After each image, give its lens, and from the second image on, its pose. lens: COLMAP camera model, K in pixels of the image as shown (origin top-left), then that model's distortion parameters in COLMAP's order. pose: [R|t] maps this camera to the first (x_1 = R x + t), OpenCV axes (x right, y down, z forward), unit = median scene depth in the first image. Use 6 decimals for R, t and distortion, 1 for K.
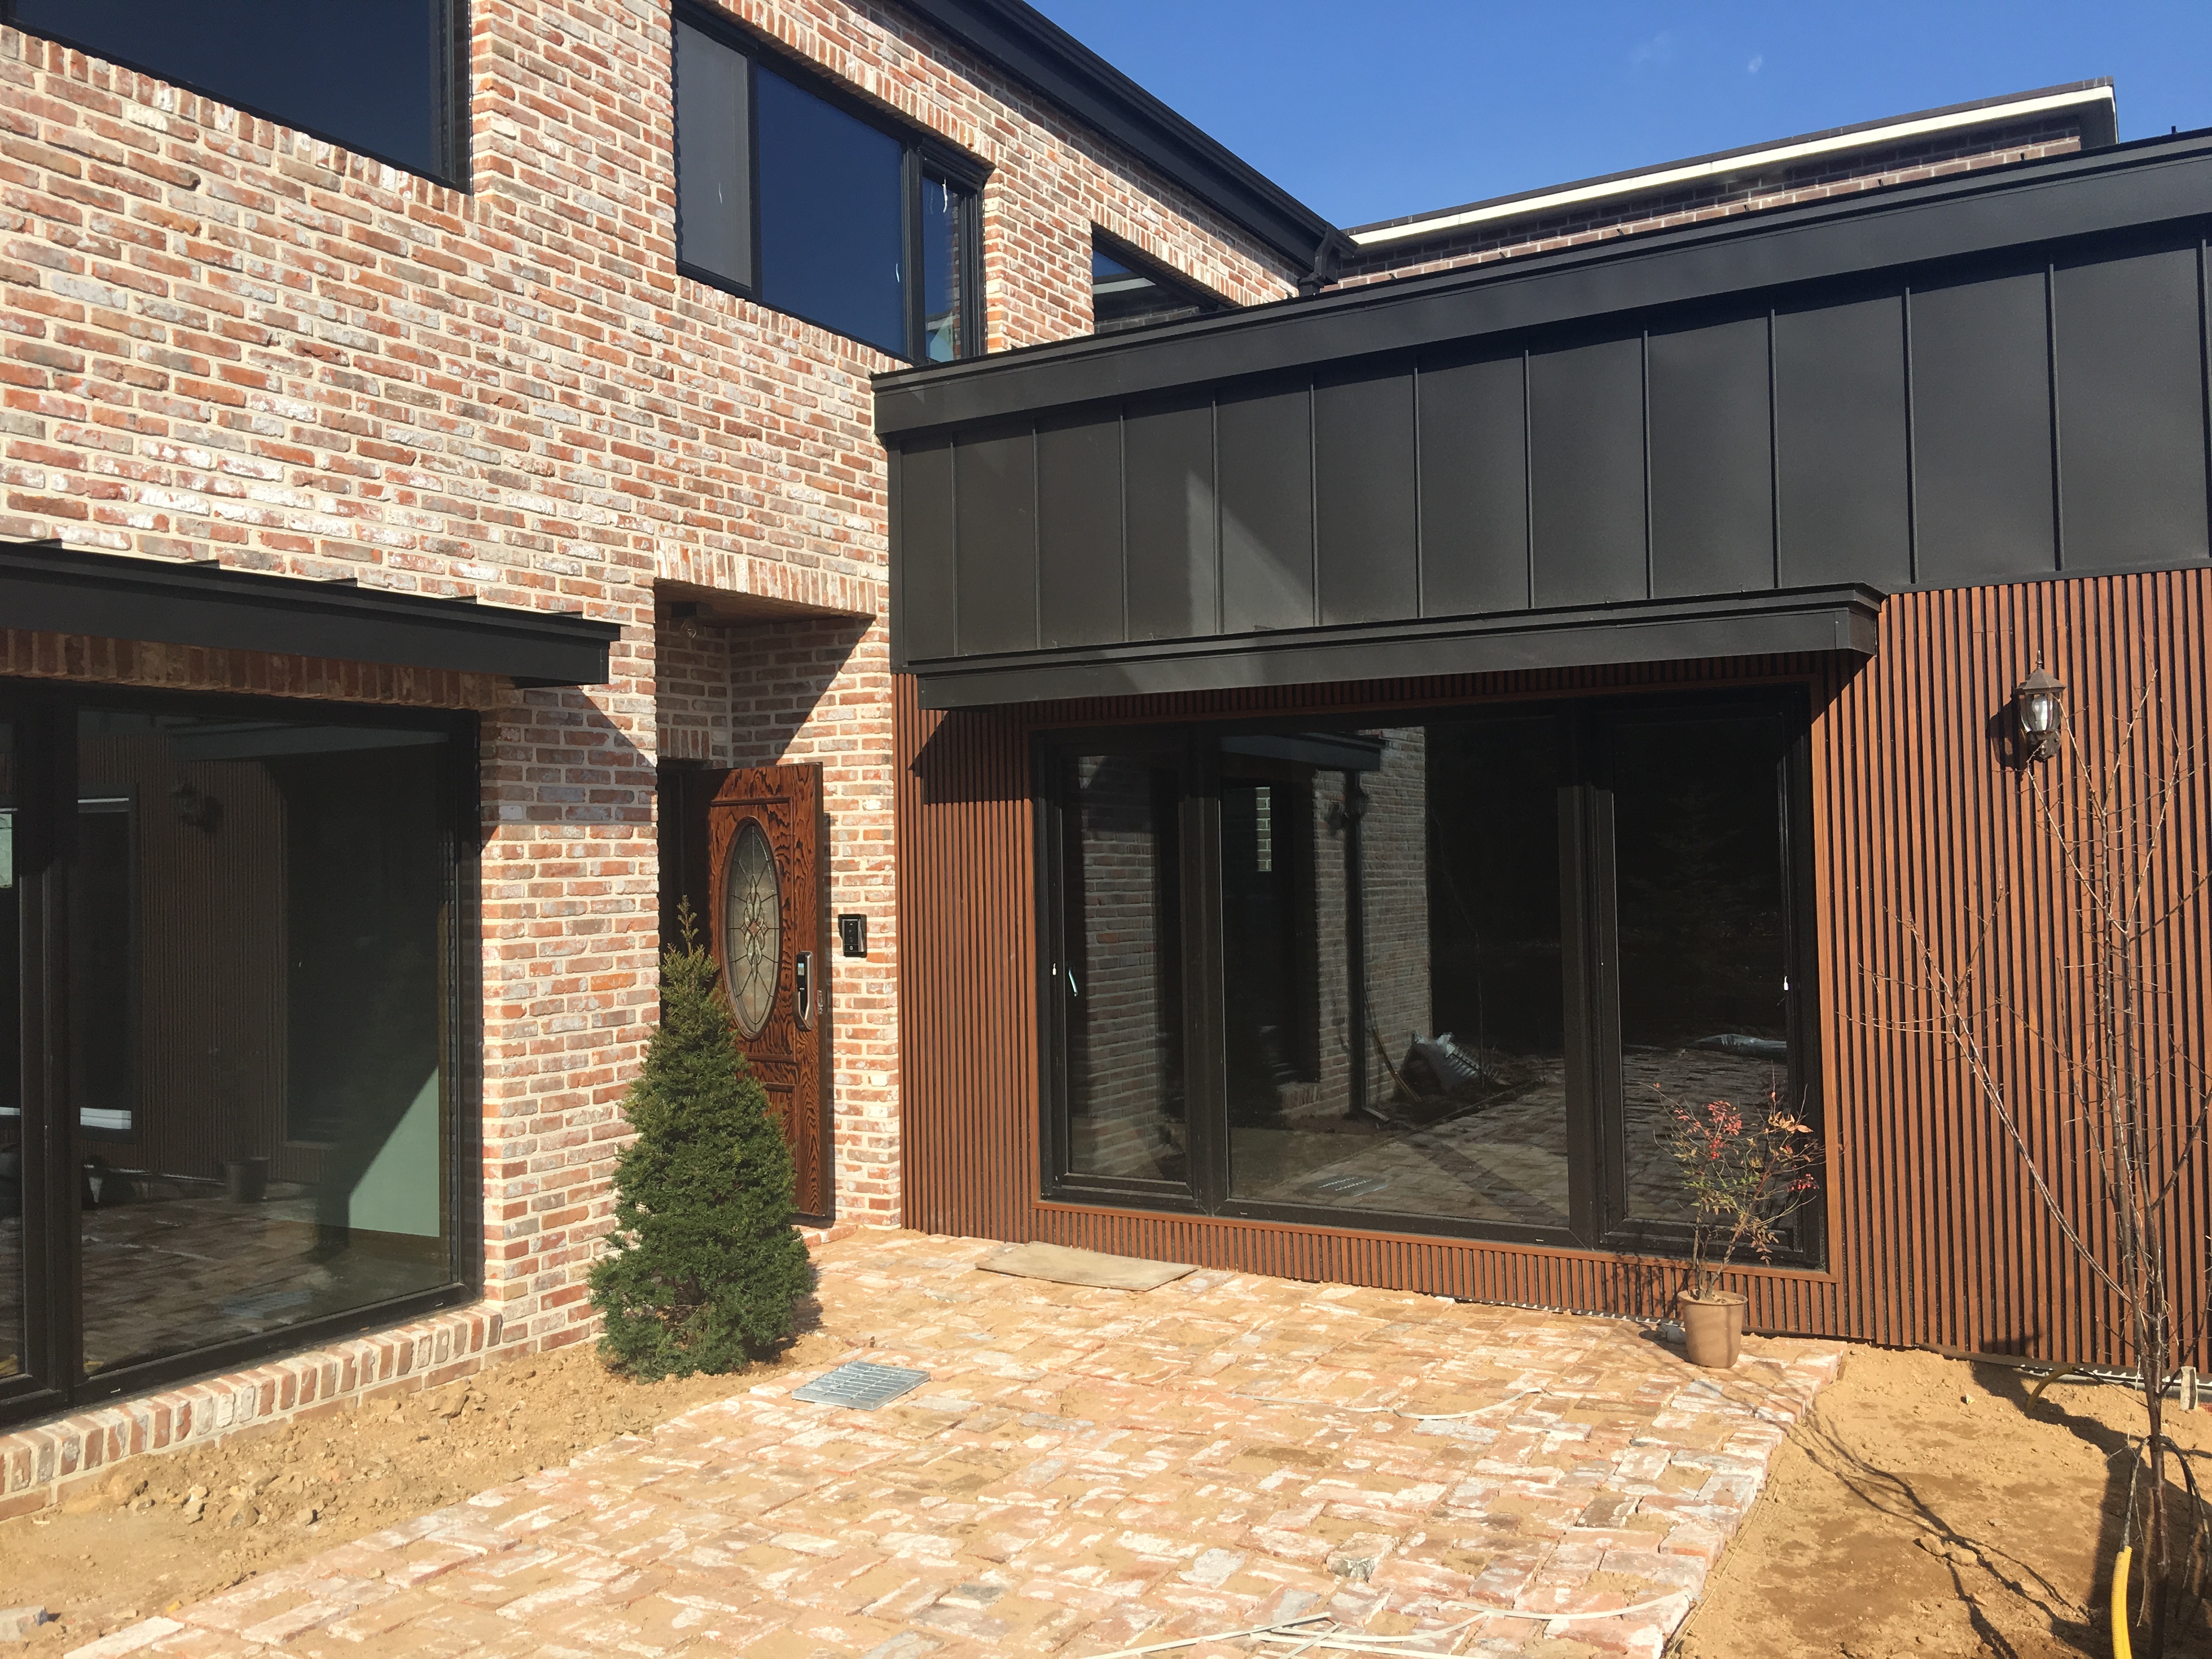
lens RADIAL K [[1886.2, 0, 1105.4], [0, 1886.2, 824.0], [0, 0, 1]] dist [0.037599, -0.001645]
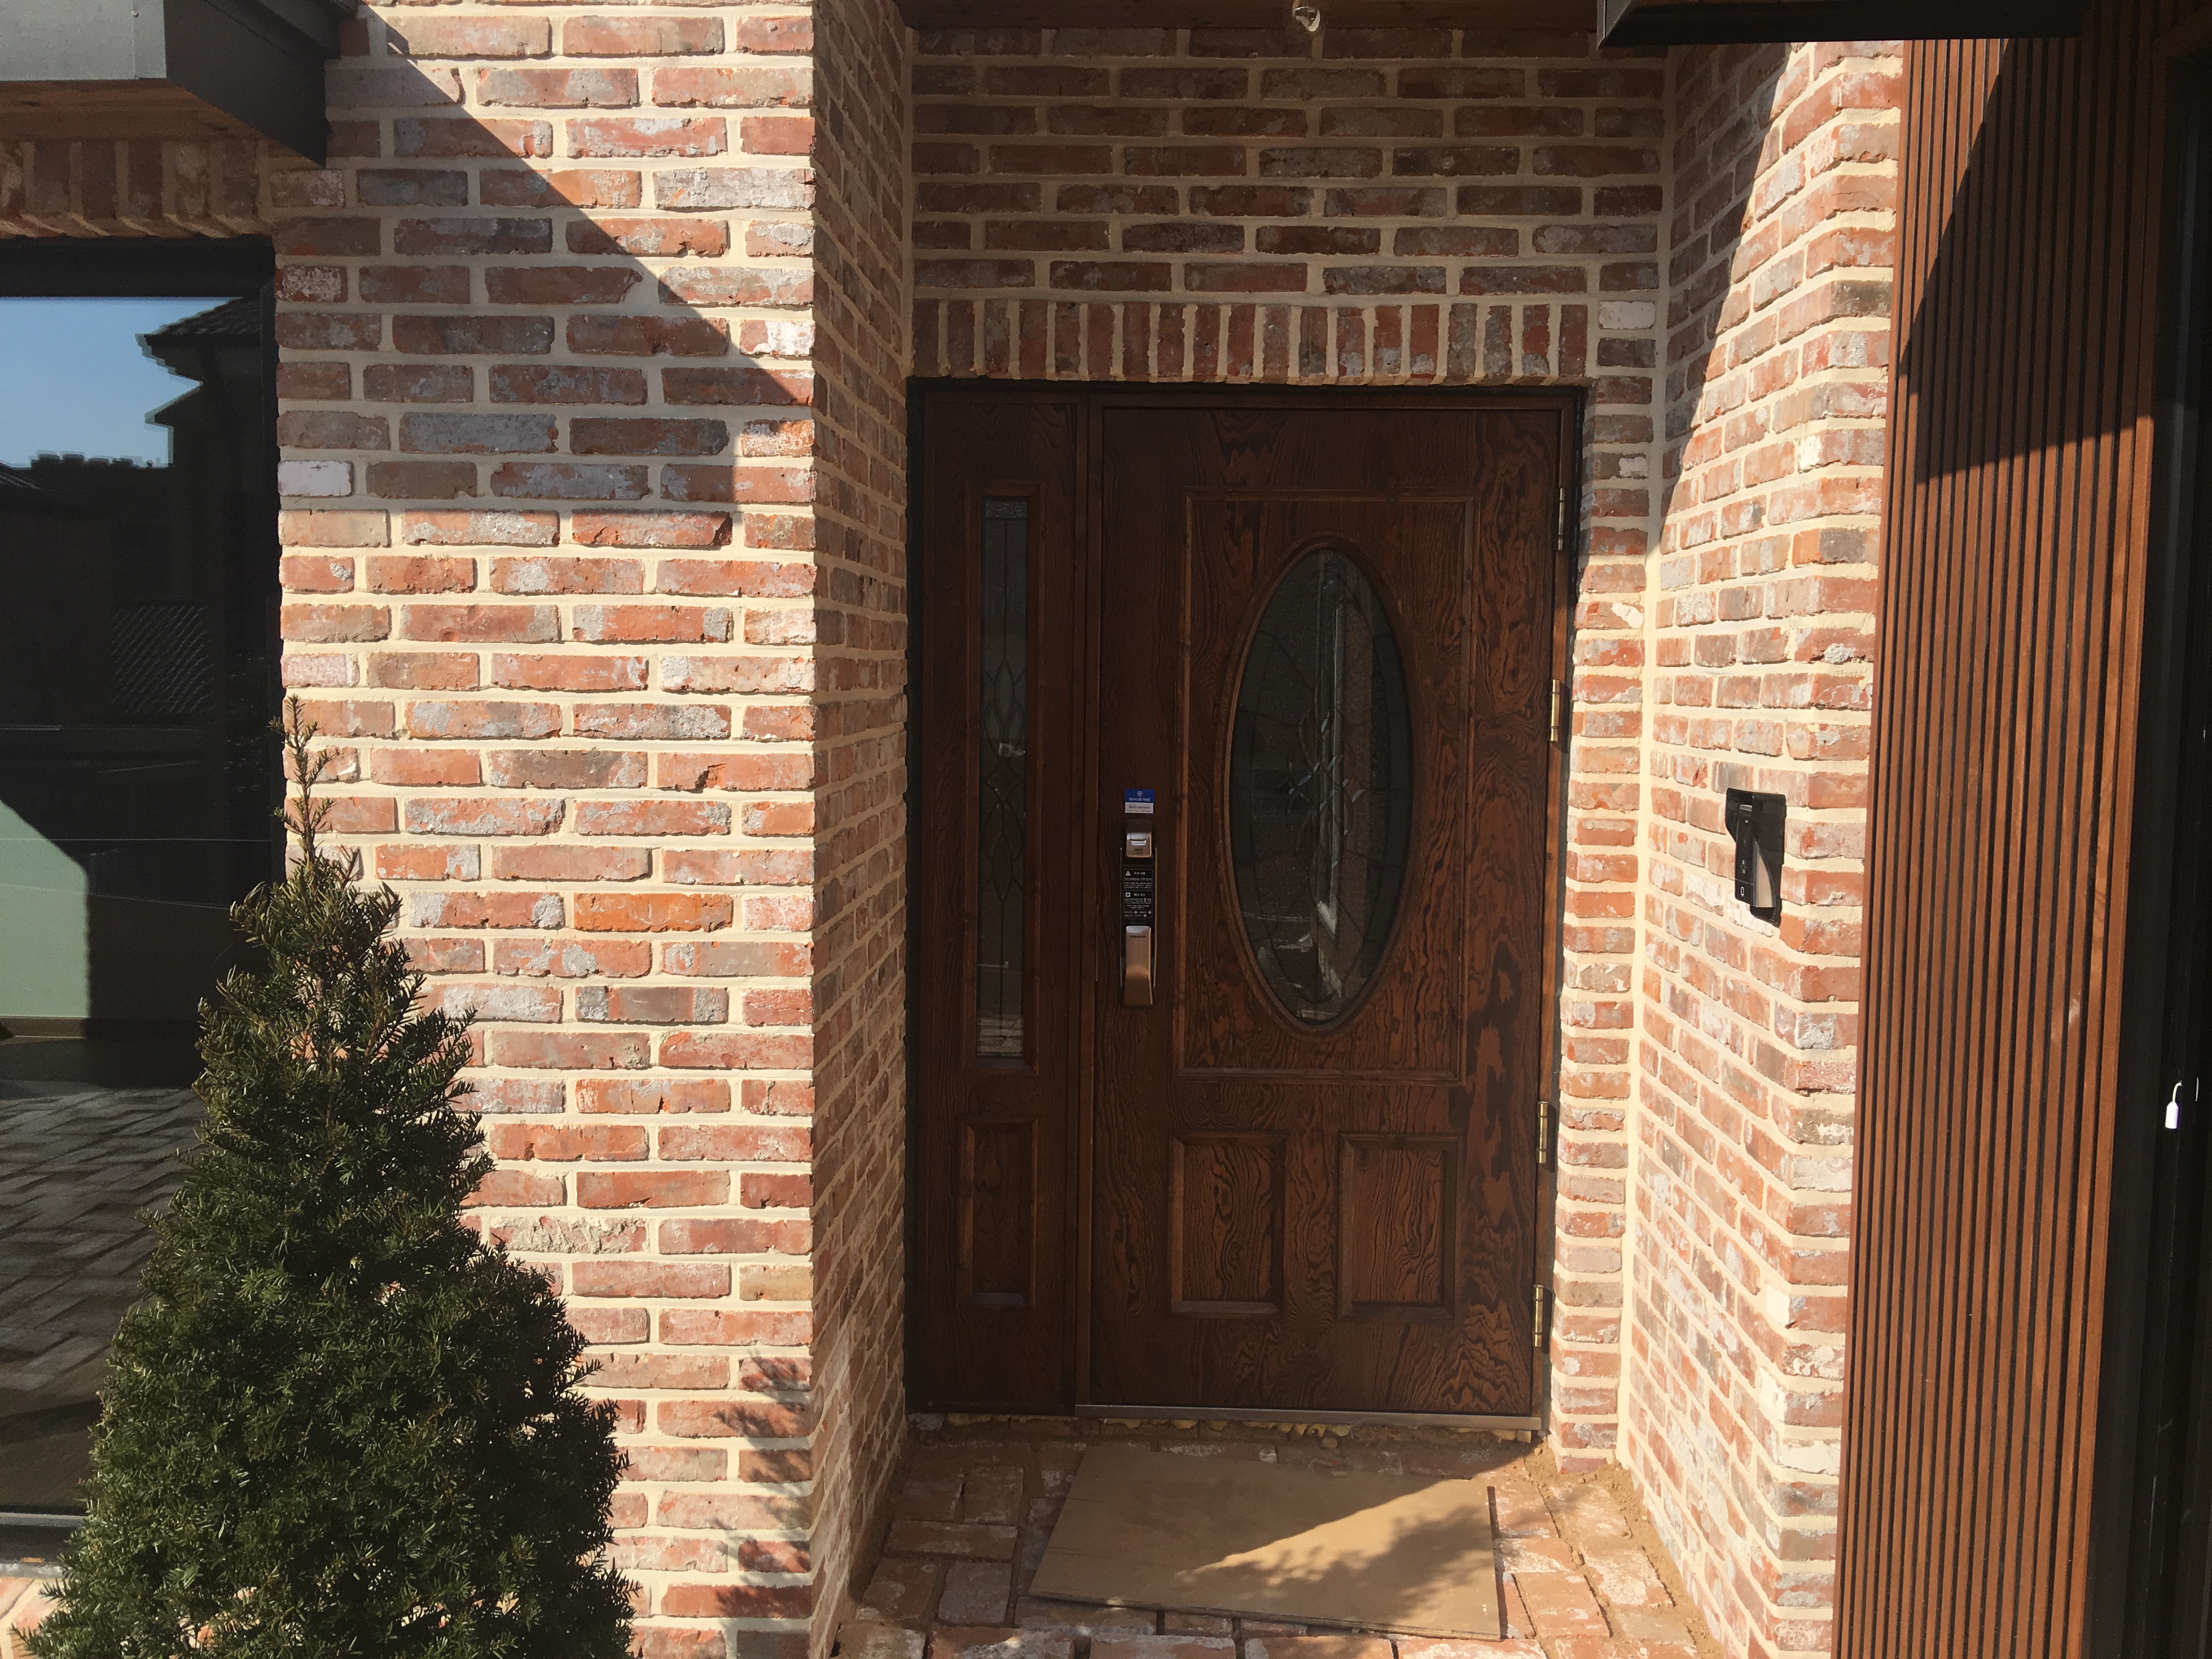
lens RADIAL K [[1886.2, 0, 1109.1], [0, 1886.2, 831.6], [0, 0, 1]] dist [0.037599, -0.001645]
pose [[0.469744, 0.097417, -0.877411, 0.130979], [-0.005675, 0.994205, 0.107347, 0.023807], [0.882785, -0.045446, 0.467575, 0.910955]]
